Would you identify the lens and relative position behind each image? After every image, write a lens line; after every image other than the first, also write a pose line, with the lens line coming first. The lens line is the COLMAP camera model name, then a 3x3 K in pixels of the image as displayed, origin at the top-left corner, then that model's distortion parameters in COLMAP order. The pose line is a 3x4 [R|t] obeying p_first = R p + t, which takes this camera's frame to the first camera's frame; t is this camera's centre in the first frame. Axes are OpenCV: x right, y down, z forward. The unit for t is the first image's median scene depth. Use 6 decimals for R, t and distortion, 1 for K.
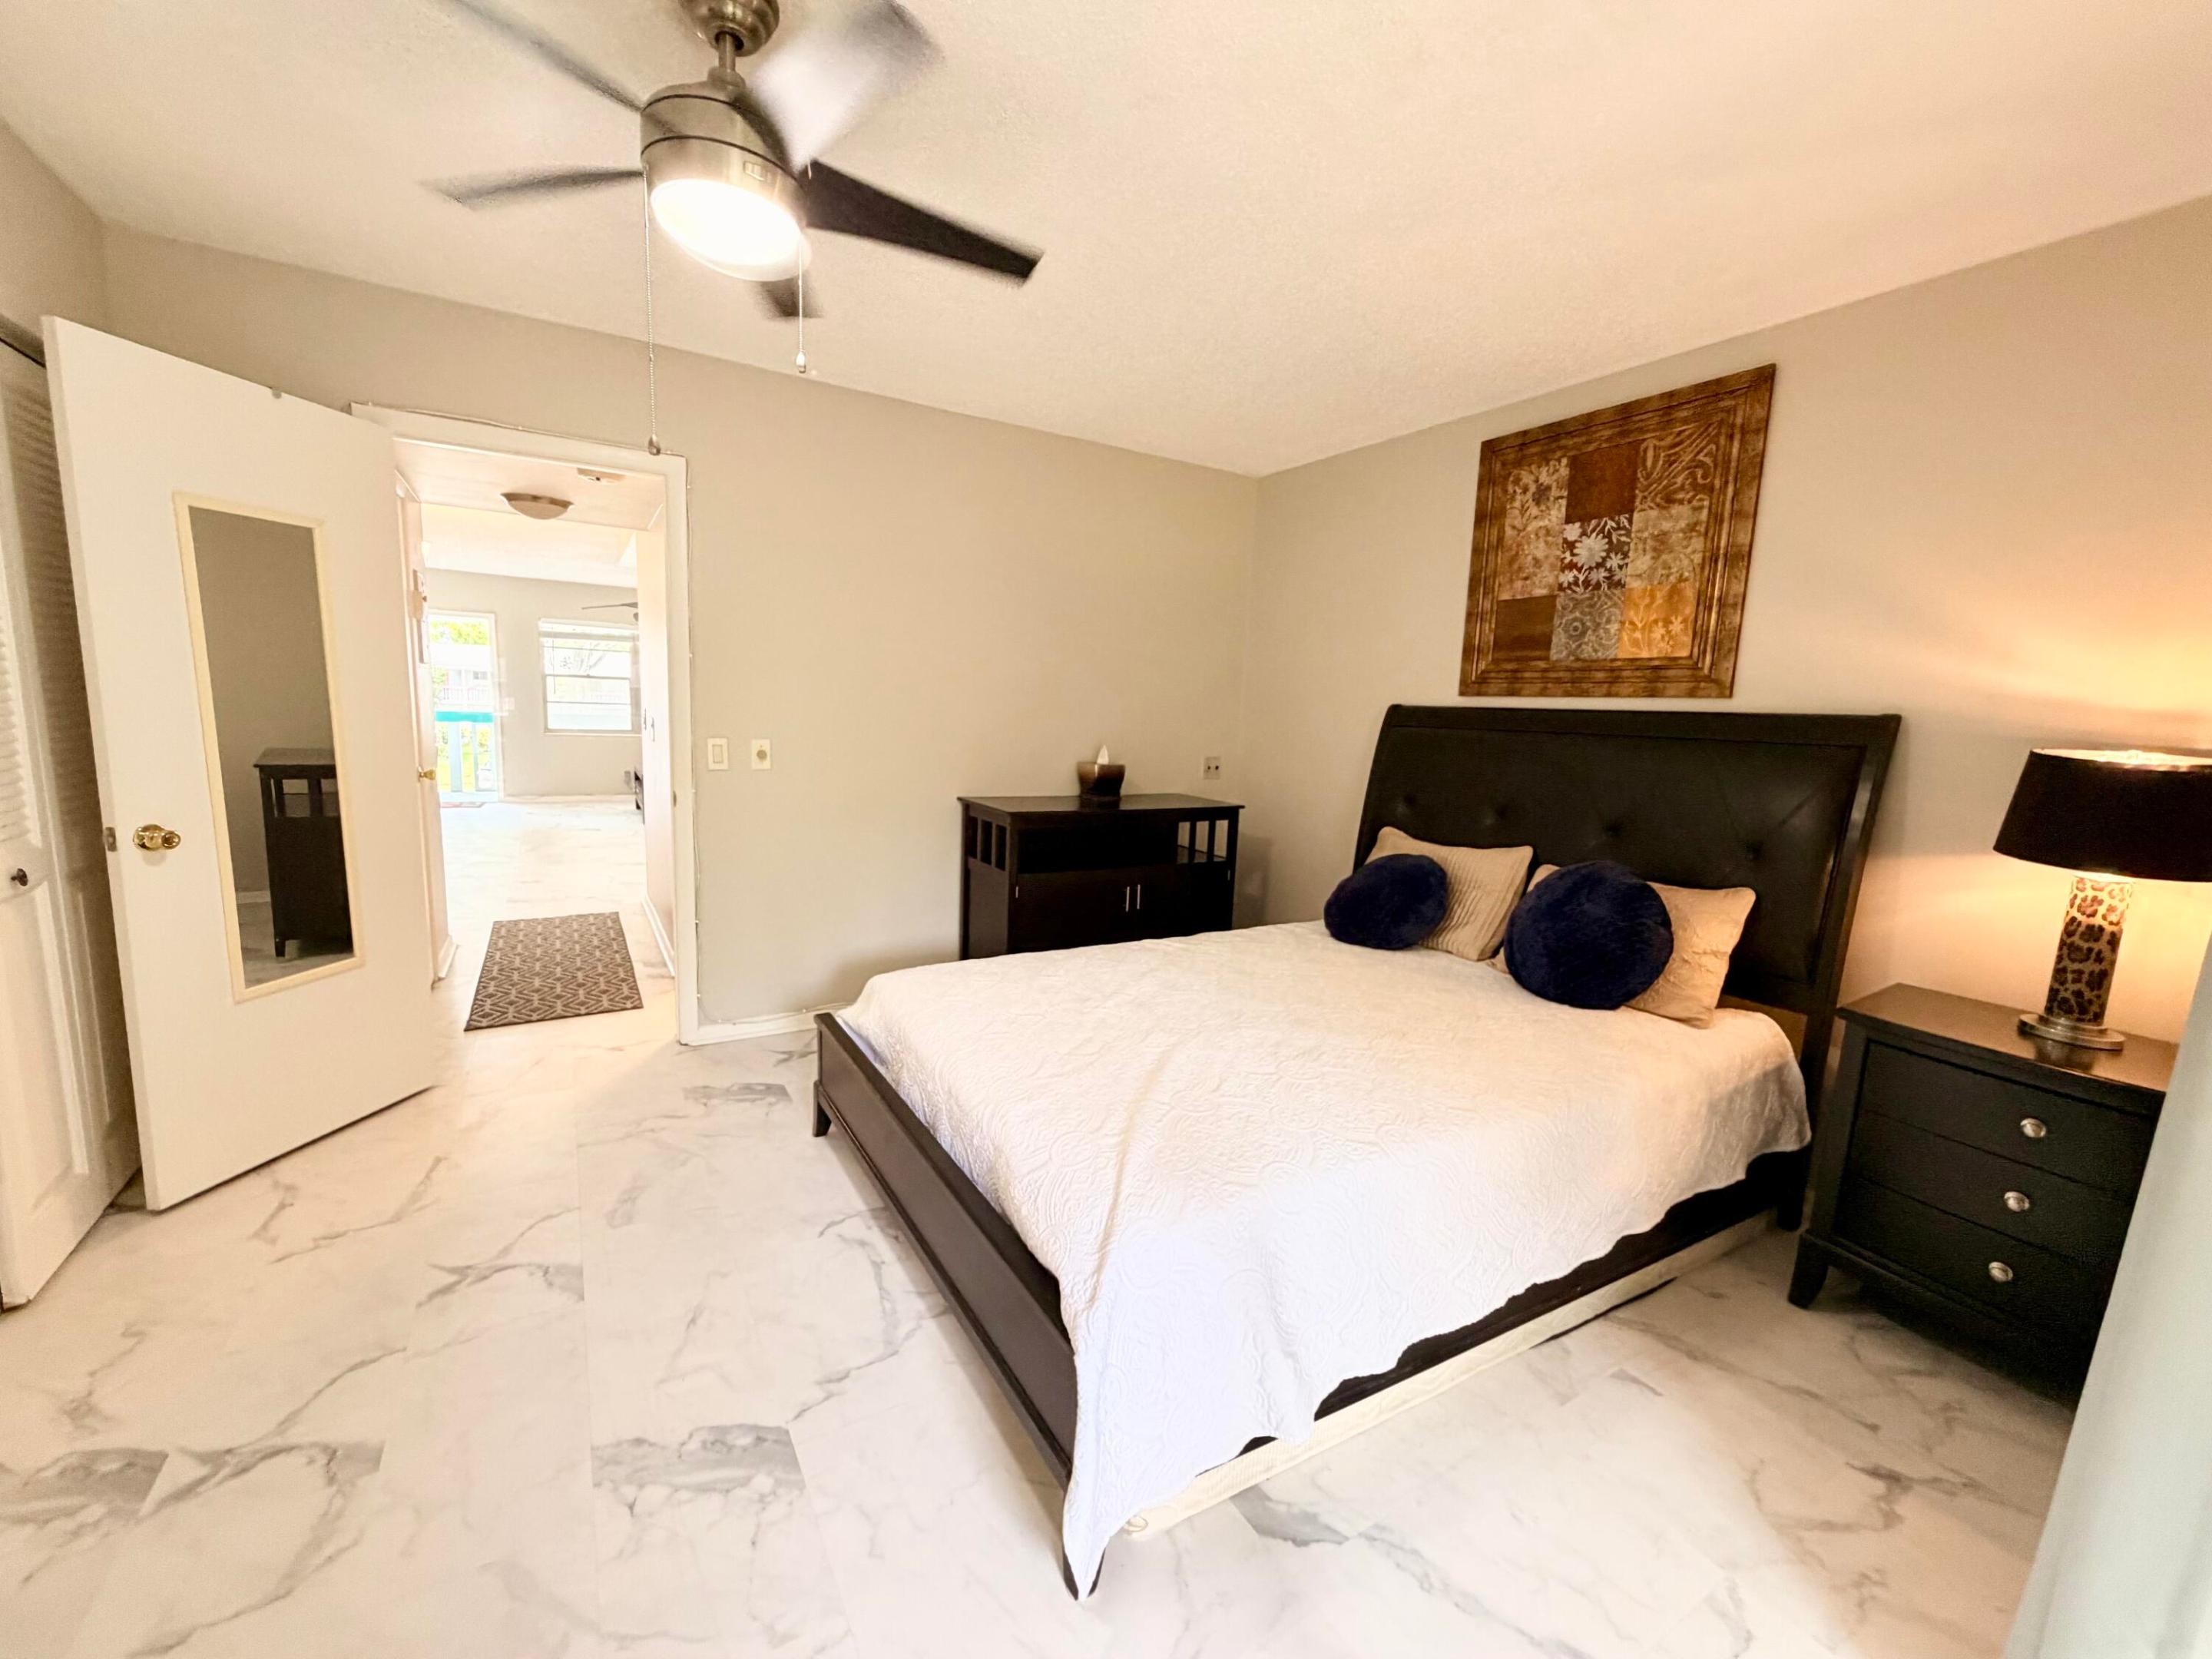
lens RADIAL K [[887.5, 0, 1094.3], [0, 887.5, 830.9], [0, 0, 1]] dist [0.000884, 0.000424]
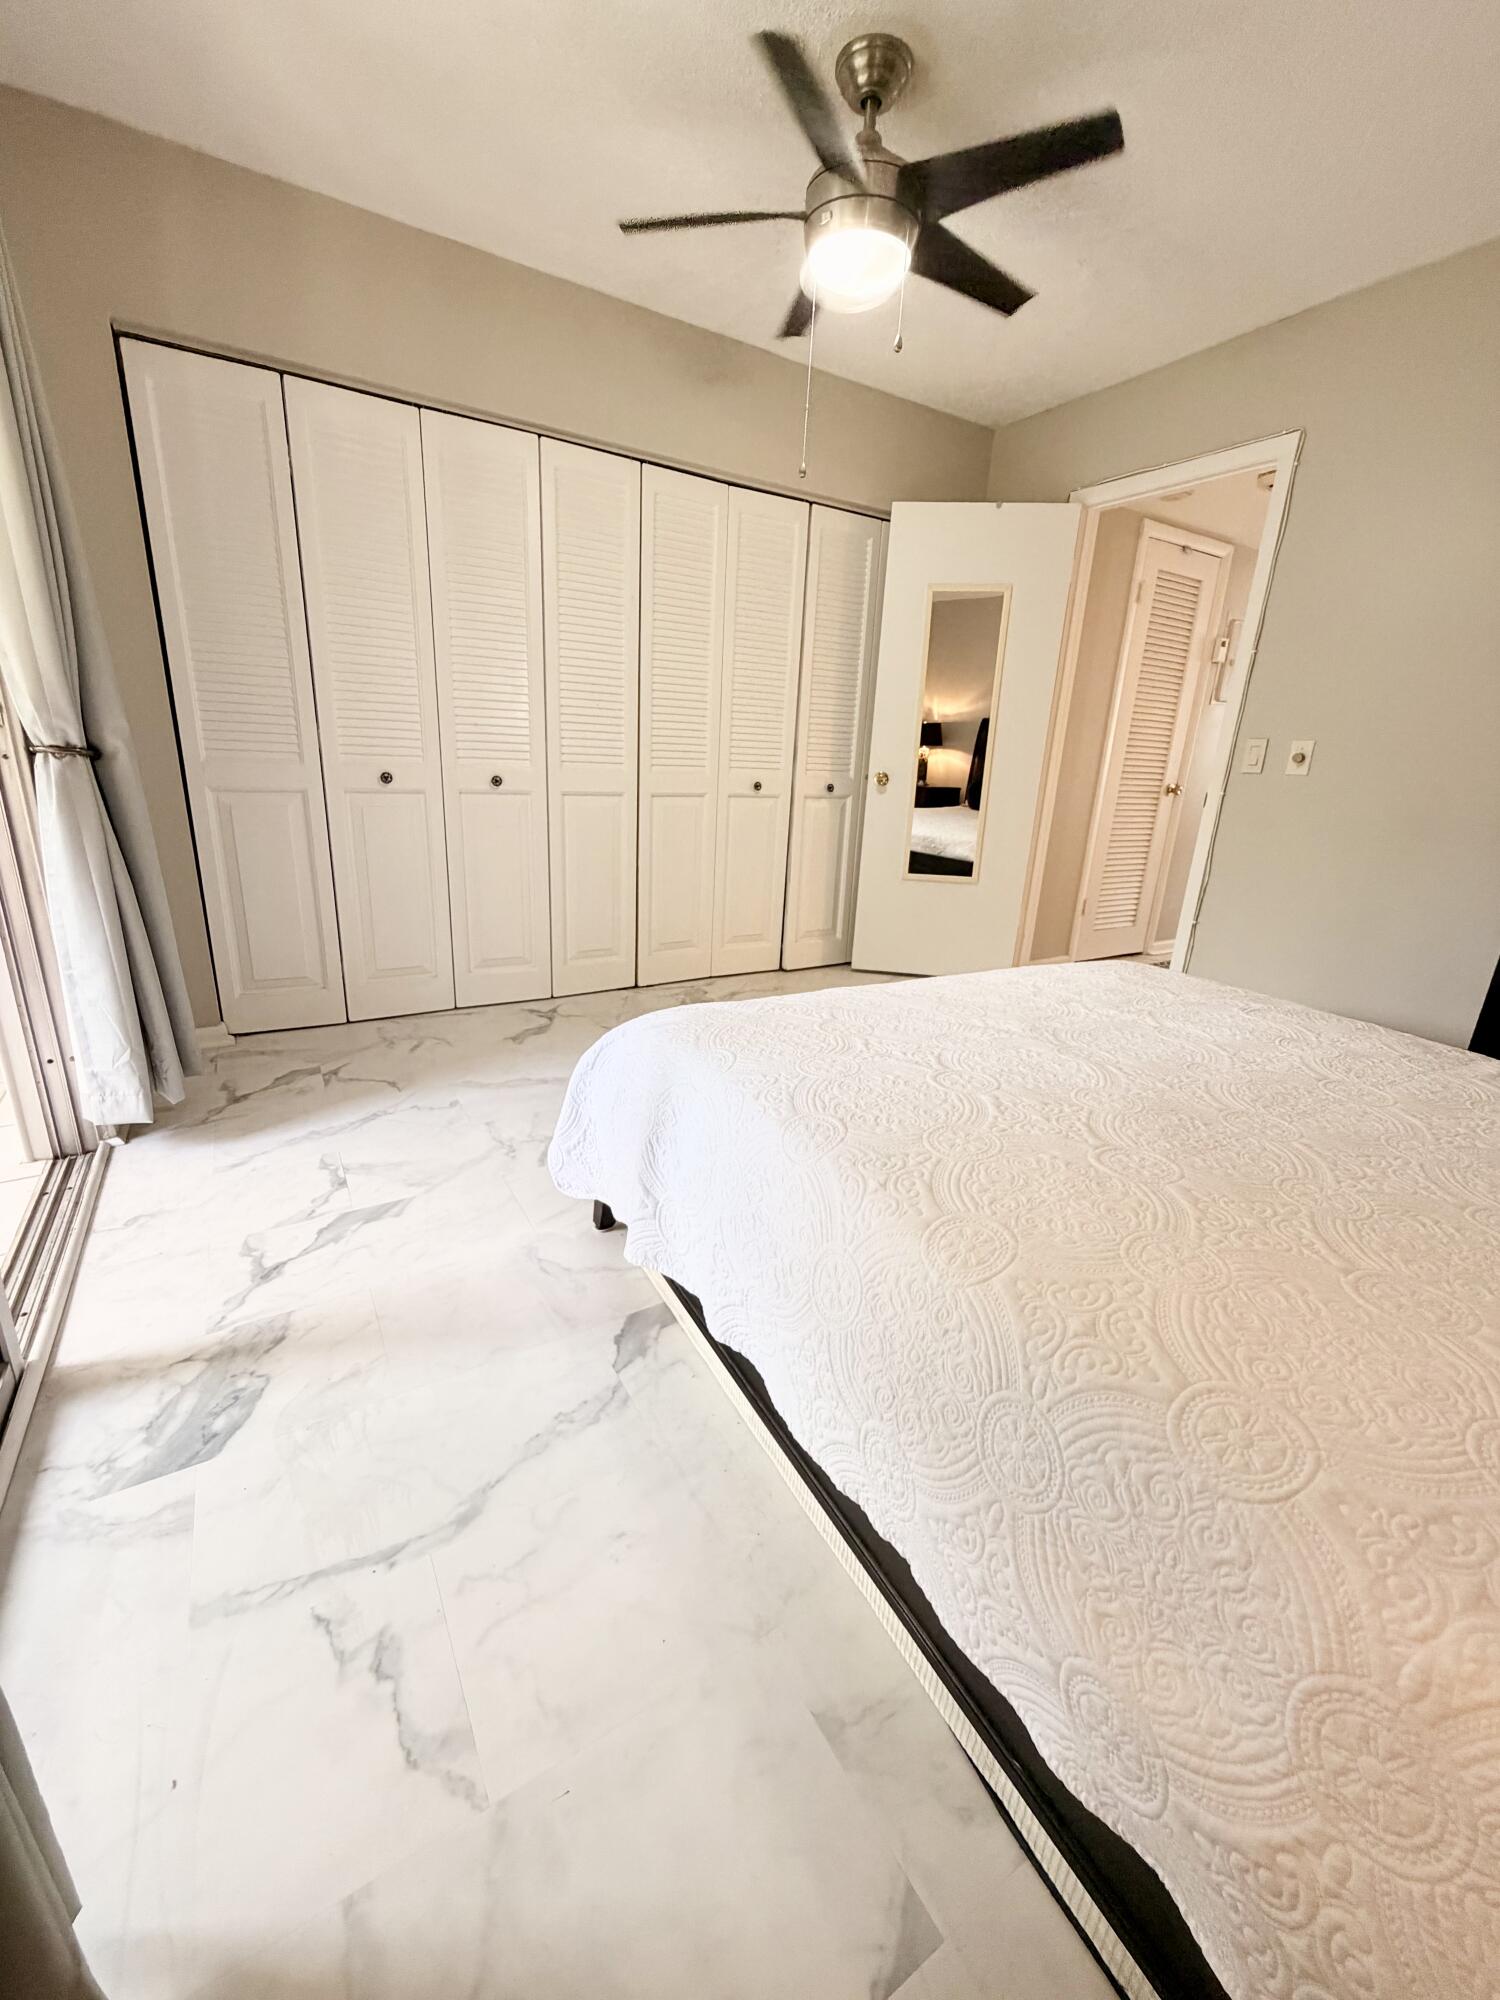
lens RADIAL K [[802.4, 0, 754.2], [0, 802.4, 993.6], [0, 0, 1]] dist [0.000884, 0.000424]
pose [[0.013050, 0.259429, -0.965674, 0.573640], [-0.187994, 0.949170, 0.252455, 0.048868], [0.982083, 0.178247, 0.061158, 0.534205]]
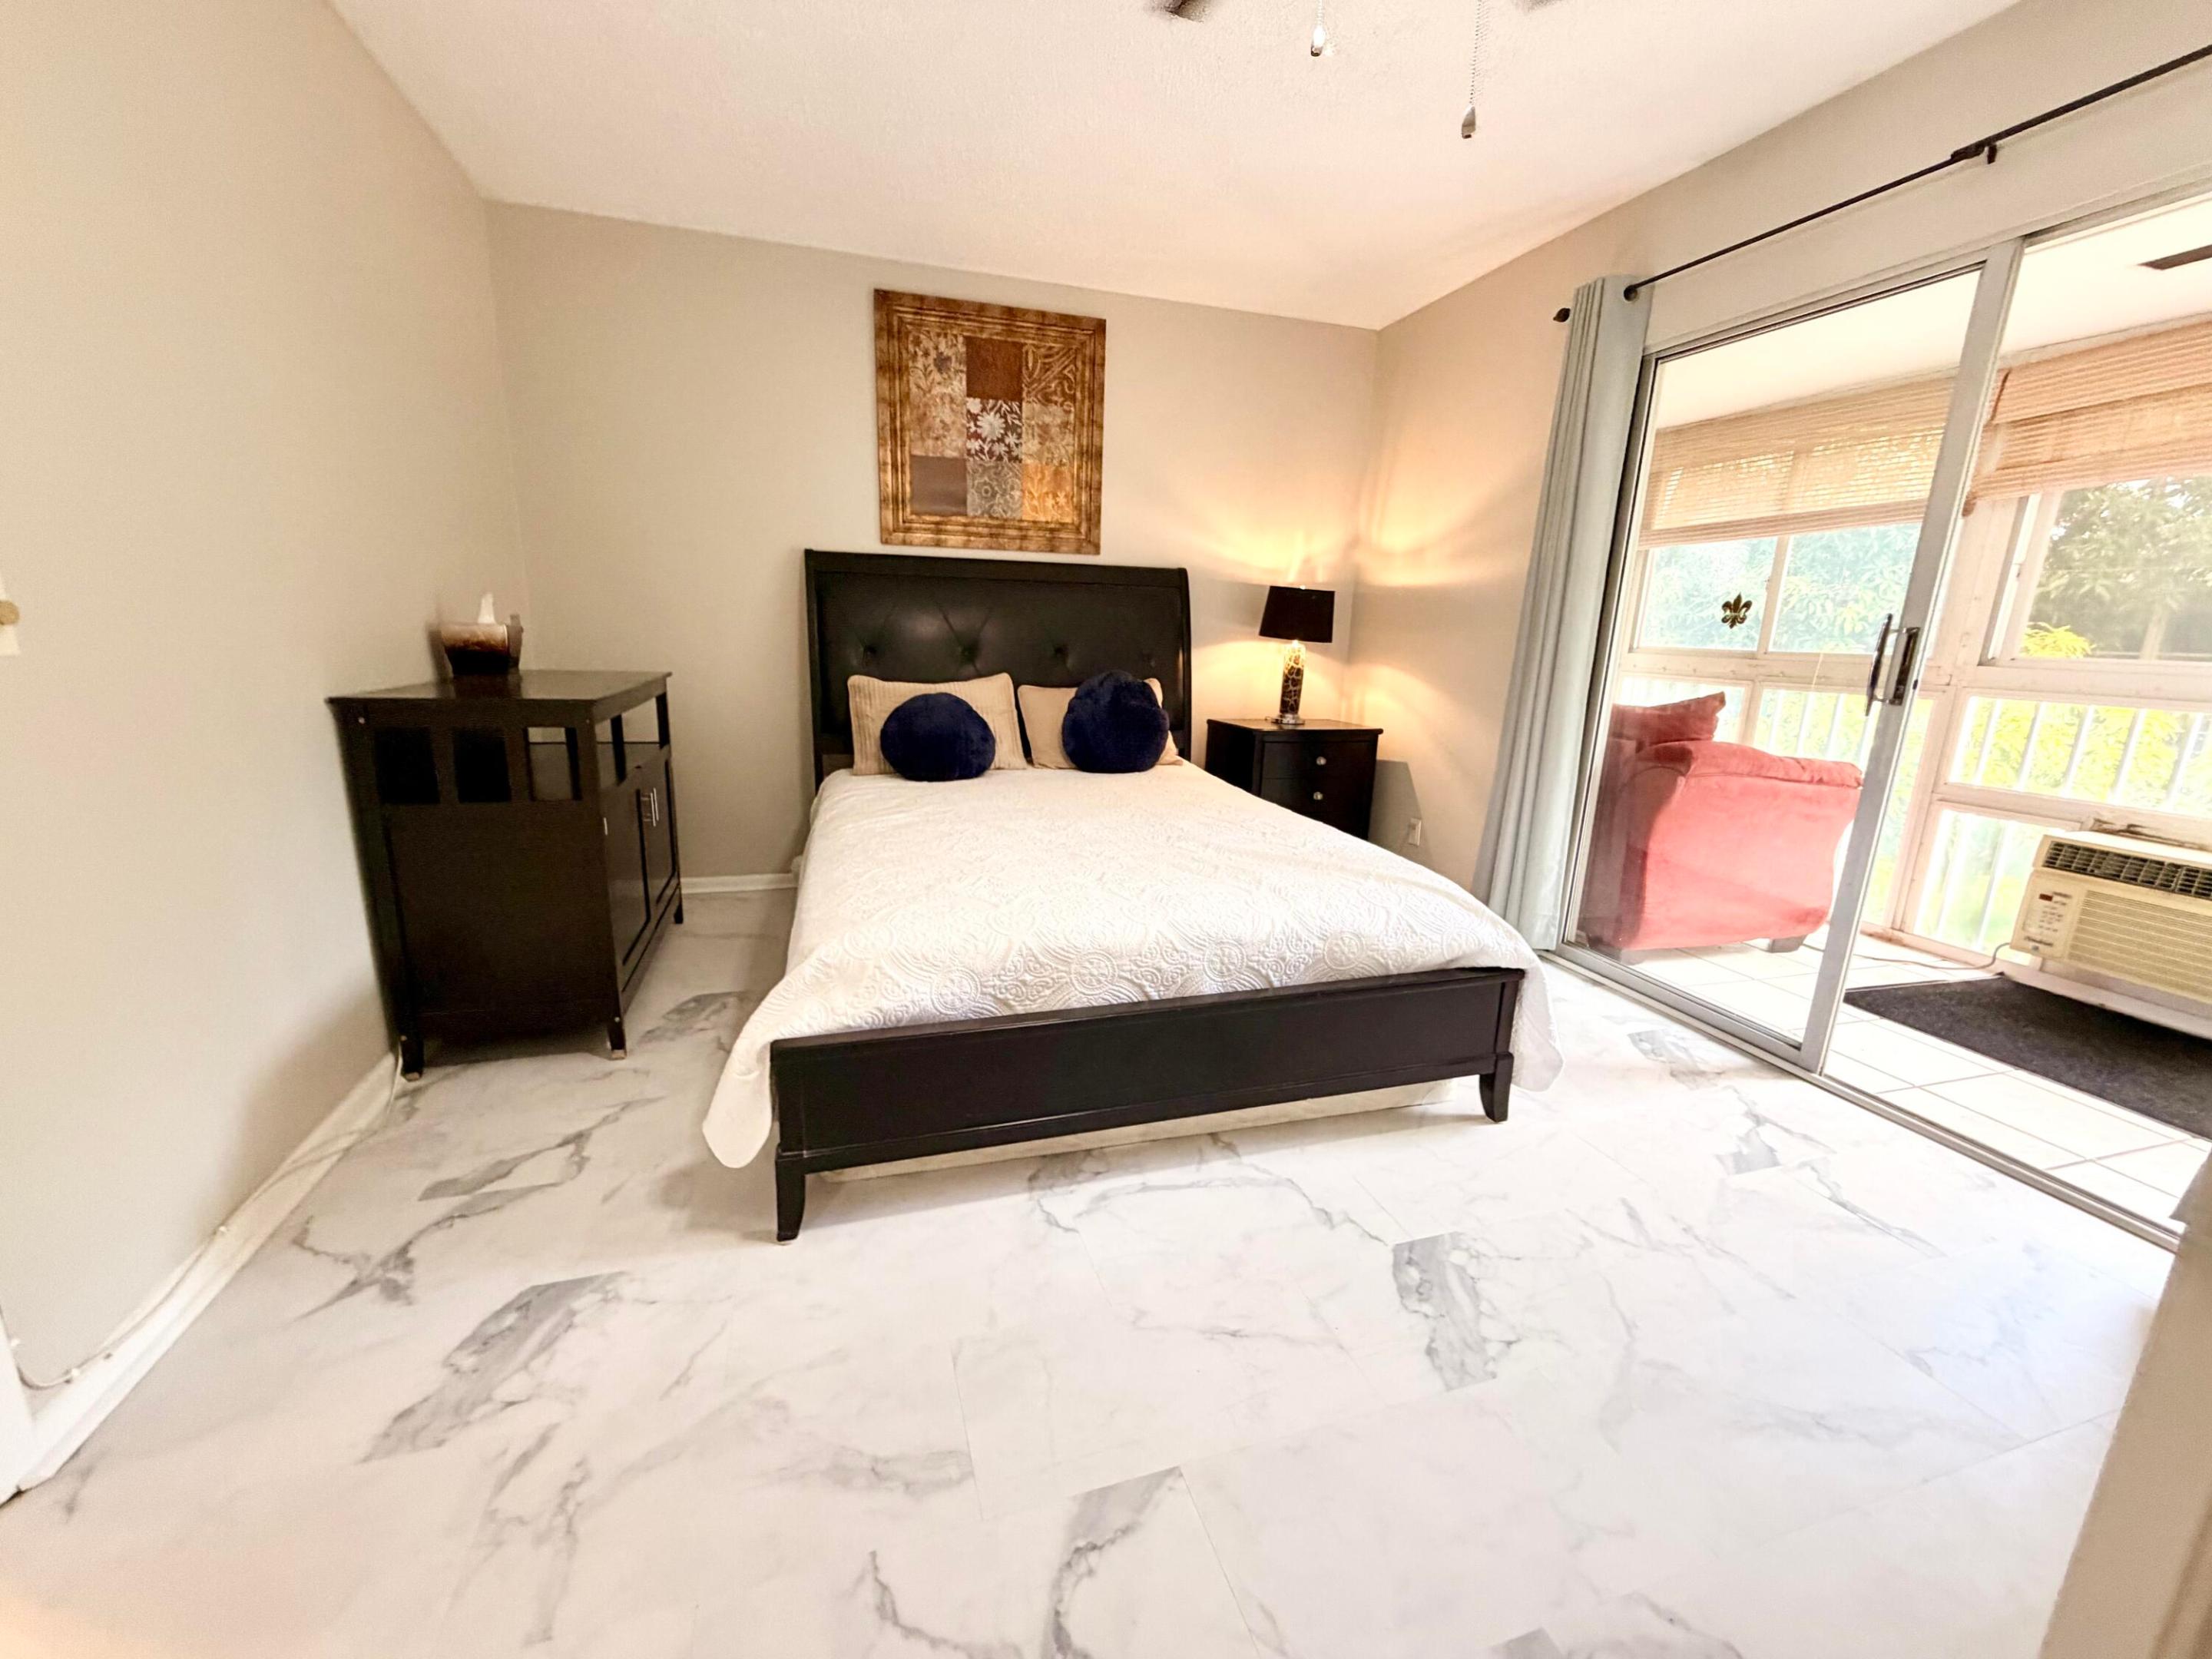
lens RADIAL K [[887.5, 0, 1095.5], [0, 887.5, 834.3], [0, 0, 1]] dist [0.000884, 0.000424]
pose [[0.238882, -0.255933, 0.936714, -0.751186], [0.114369, 0.965343, 0.234589, -0.044791], [-0.964290, 0.051092, 0.259874, 0.611198]]
